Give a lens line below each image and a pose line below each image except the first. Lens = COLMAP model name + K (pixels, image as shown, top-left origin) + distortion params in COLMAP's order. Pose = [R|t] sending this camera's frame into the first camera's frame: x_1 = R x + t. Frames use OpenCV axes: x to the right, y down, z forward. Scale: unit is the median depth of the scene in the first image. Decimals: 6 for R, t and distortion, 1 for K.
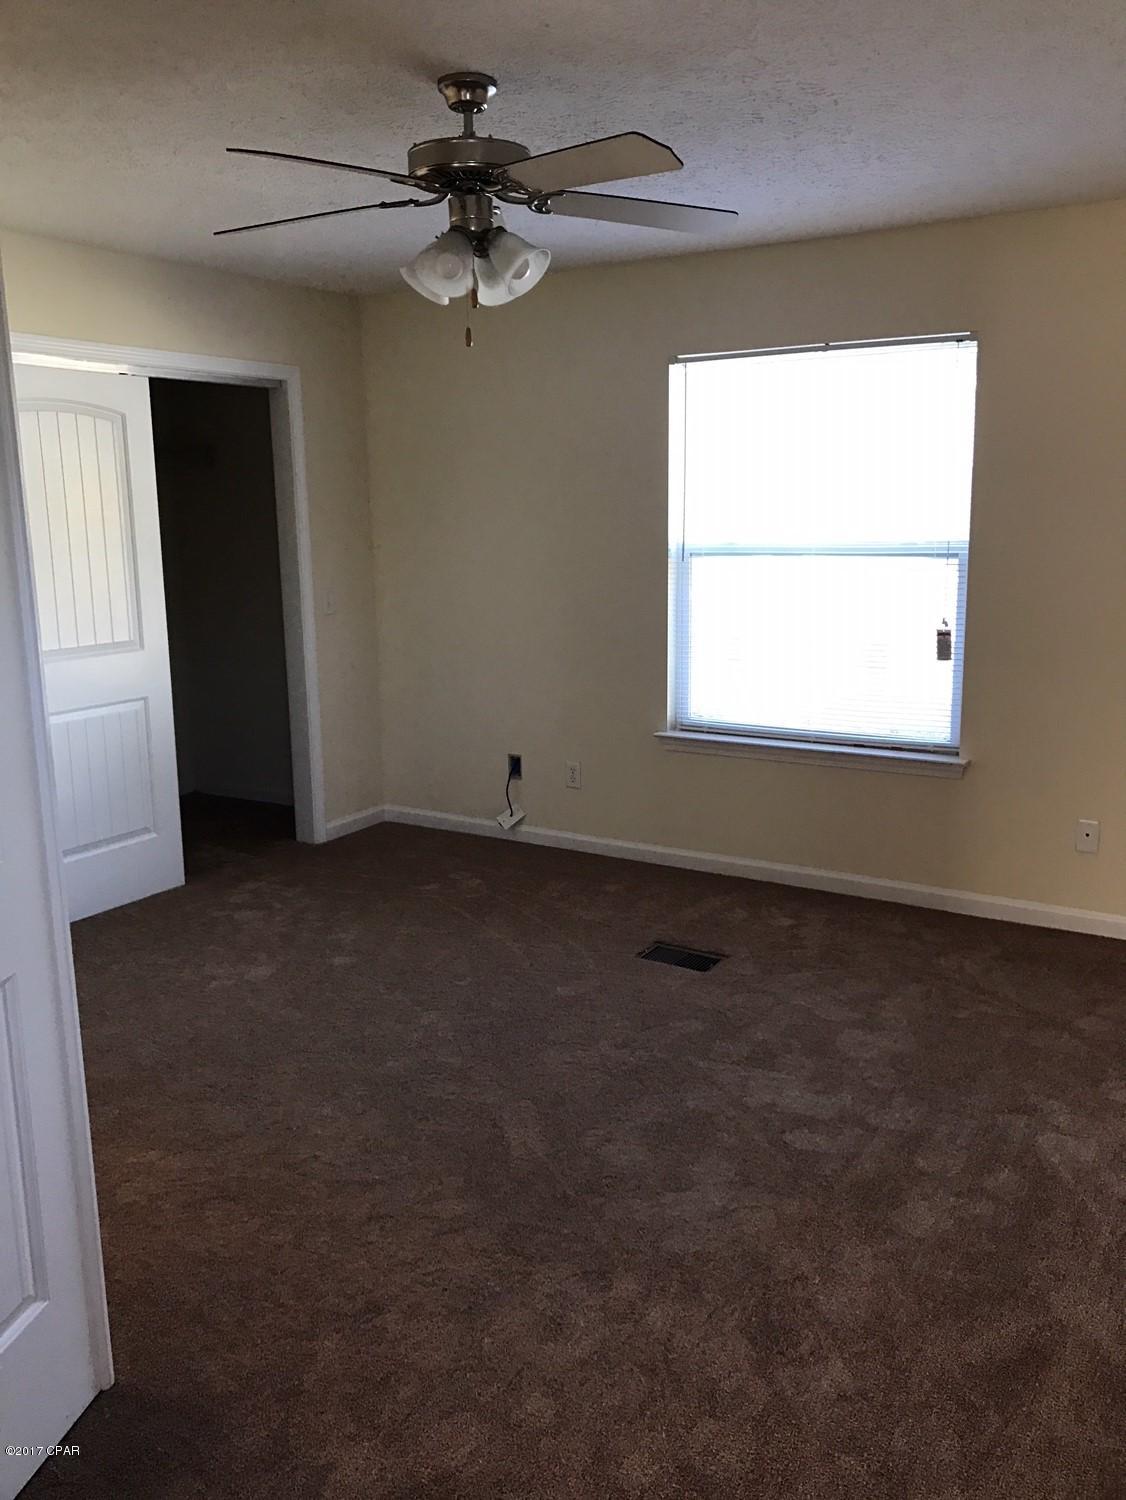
lens RADIAL K [[1228.9, 0, 562.9], [0, 1228.9, 750.1], [0, 0, 1]] dist [0.026612, -0.024496]
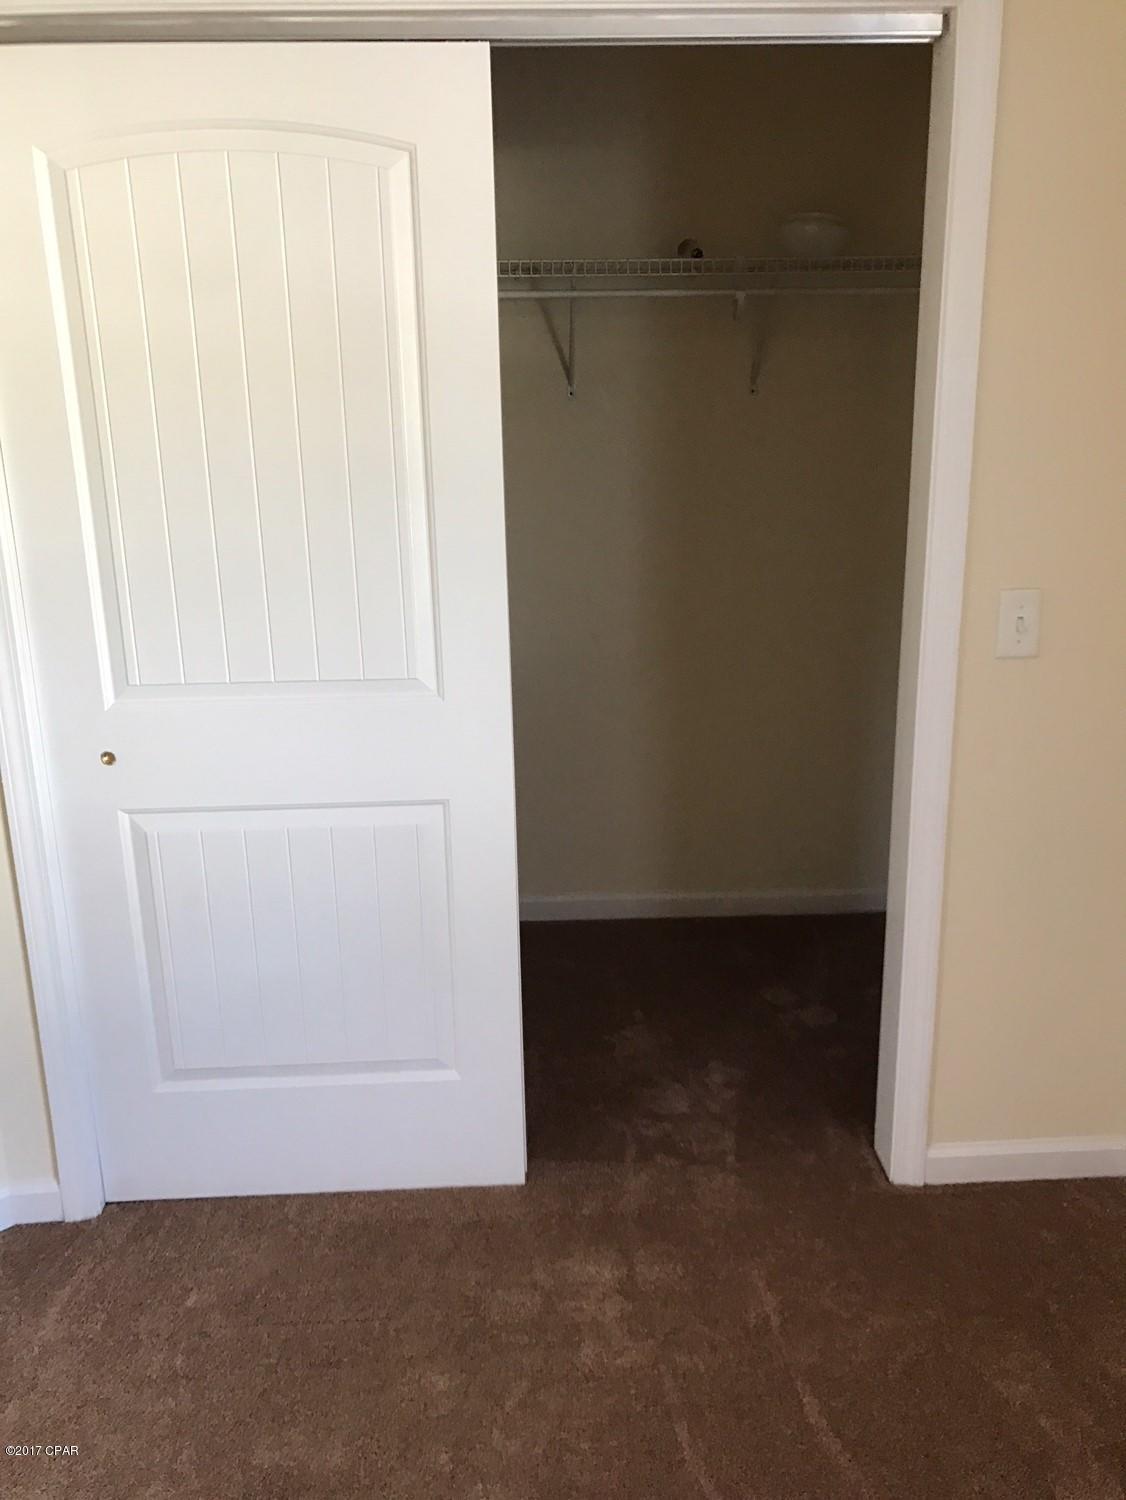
lens RADIAL K [[1228.9, 0, 564.1], [0, 1228.9, 751.1], [0, 0, 1]] dist [0.026612, -0.024496]
pose [[0.565100, 0.230169, -0.792265, 0.044693], [-0.152610, 0.972886, 0.173790, -0.143601], [0.810785, 0.022699, 0.584904, 0.747328]]
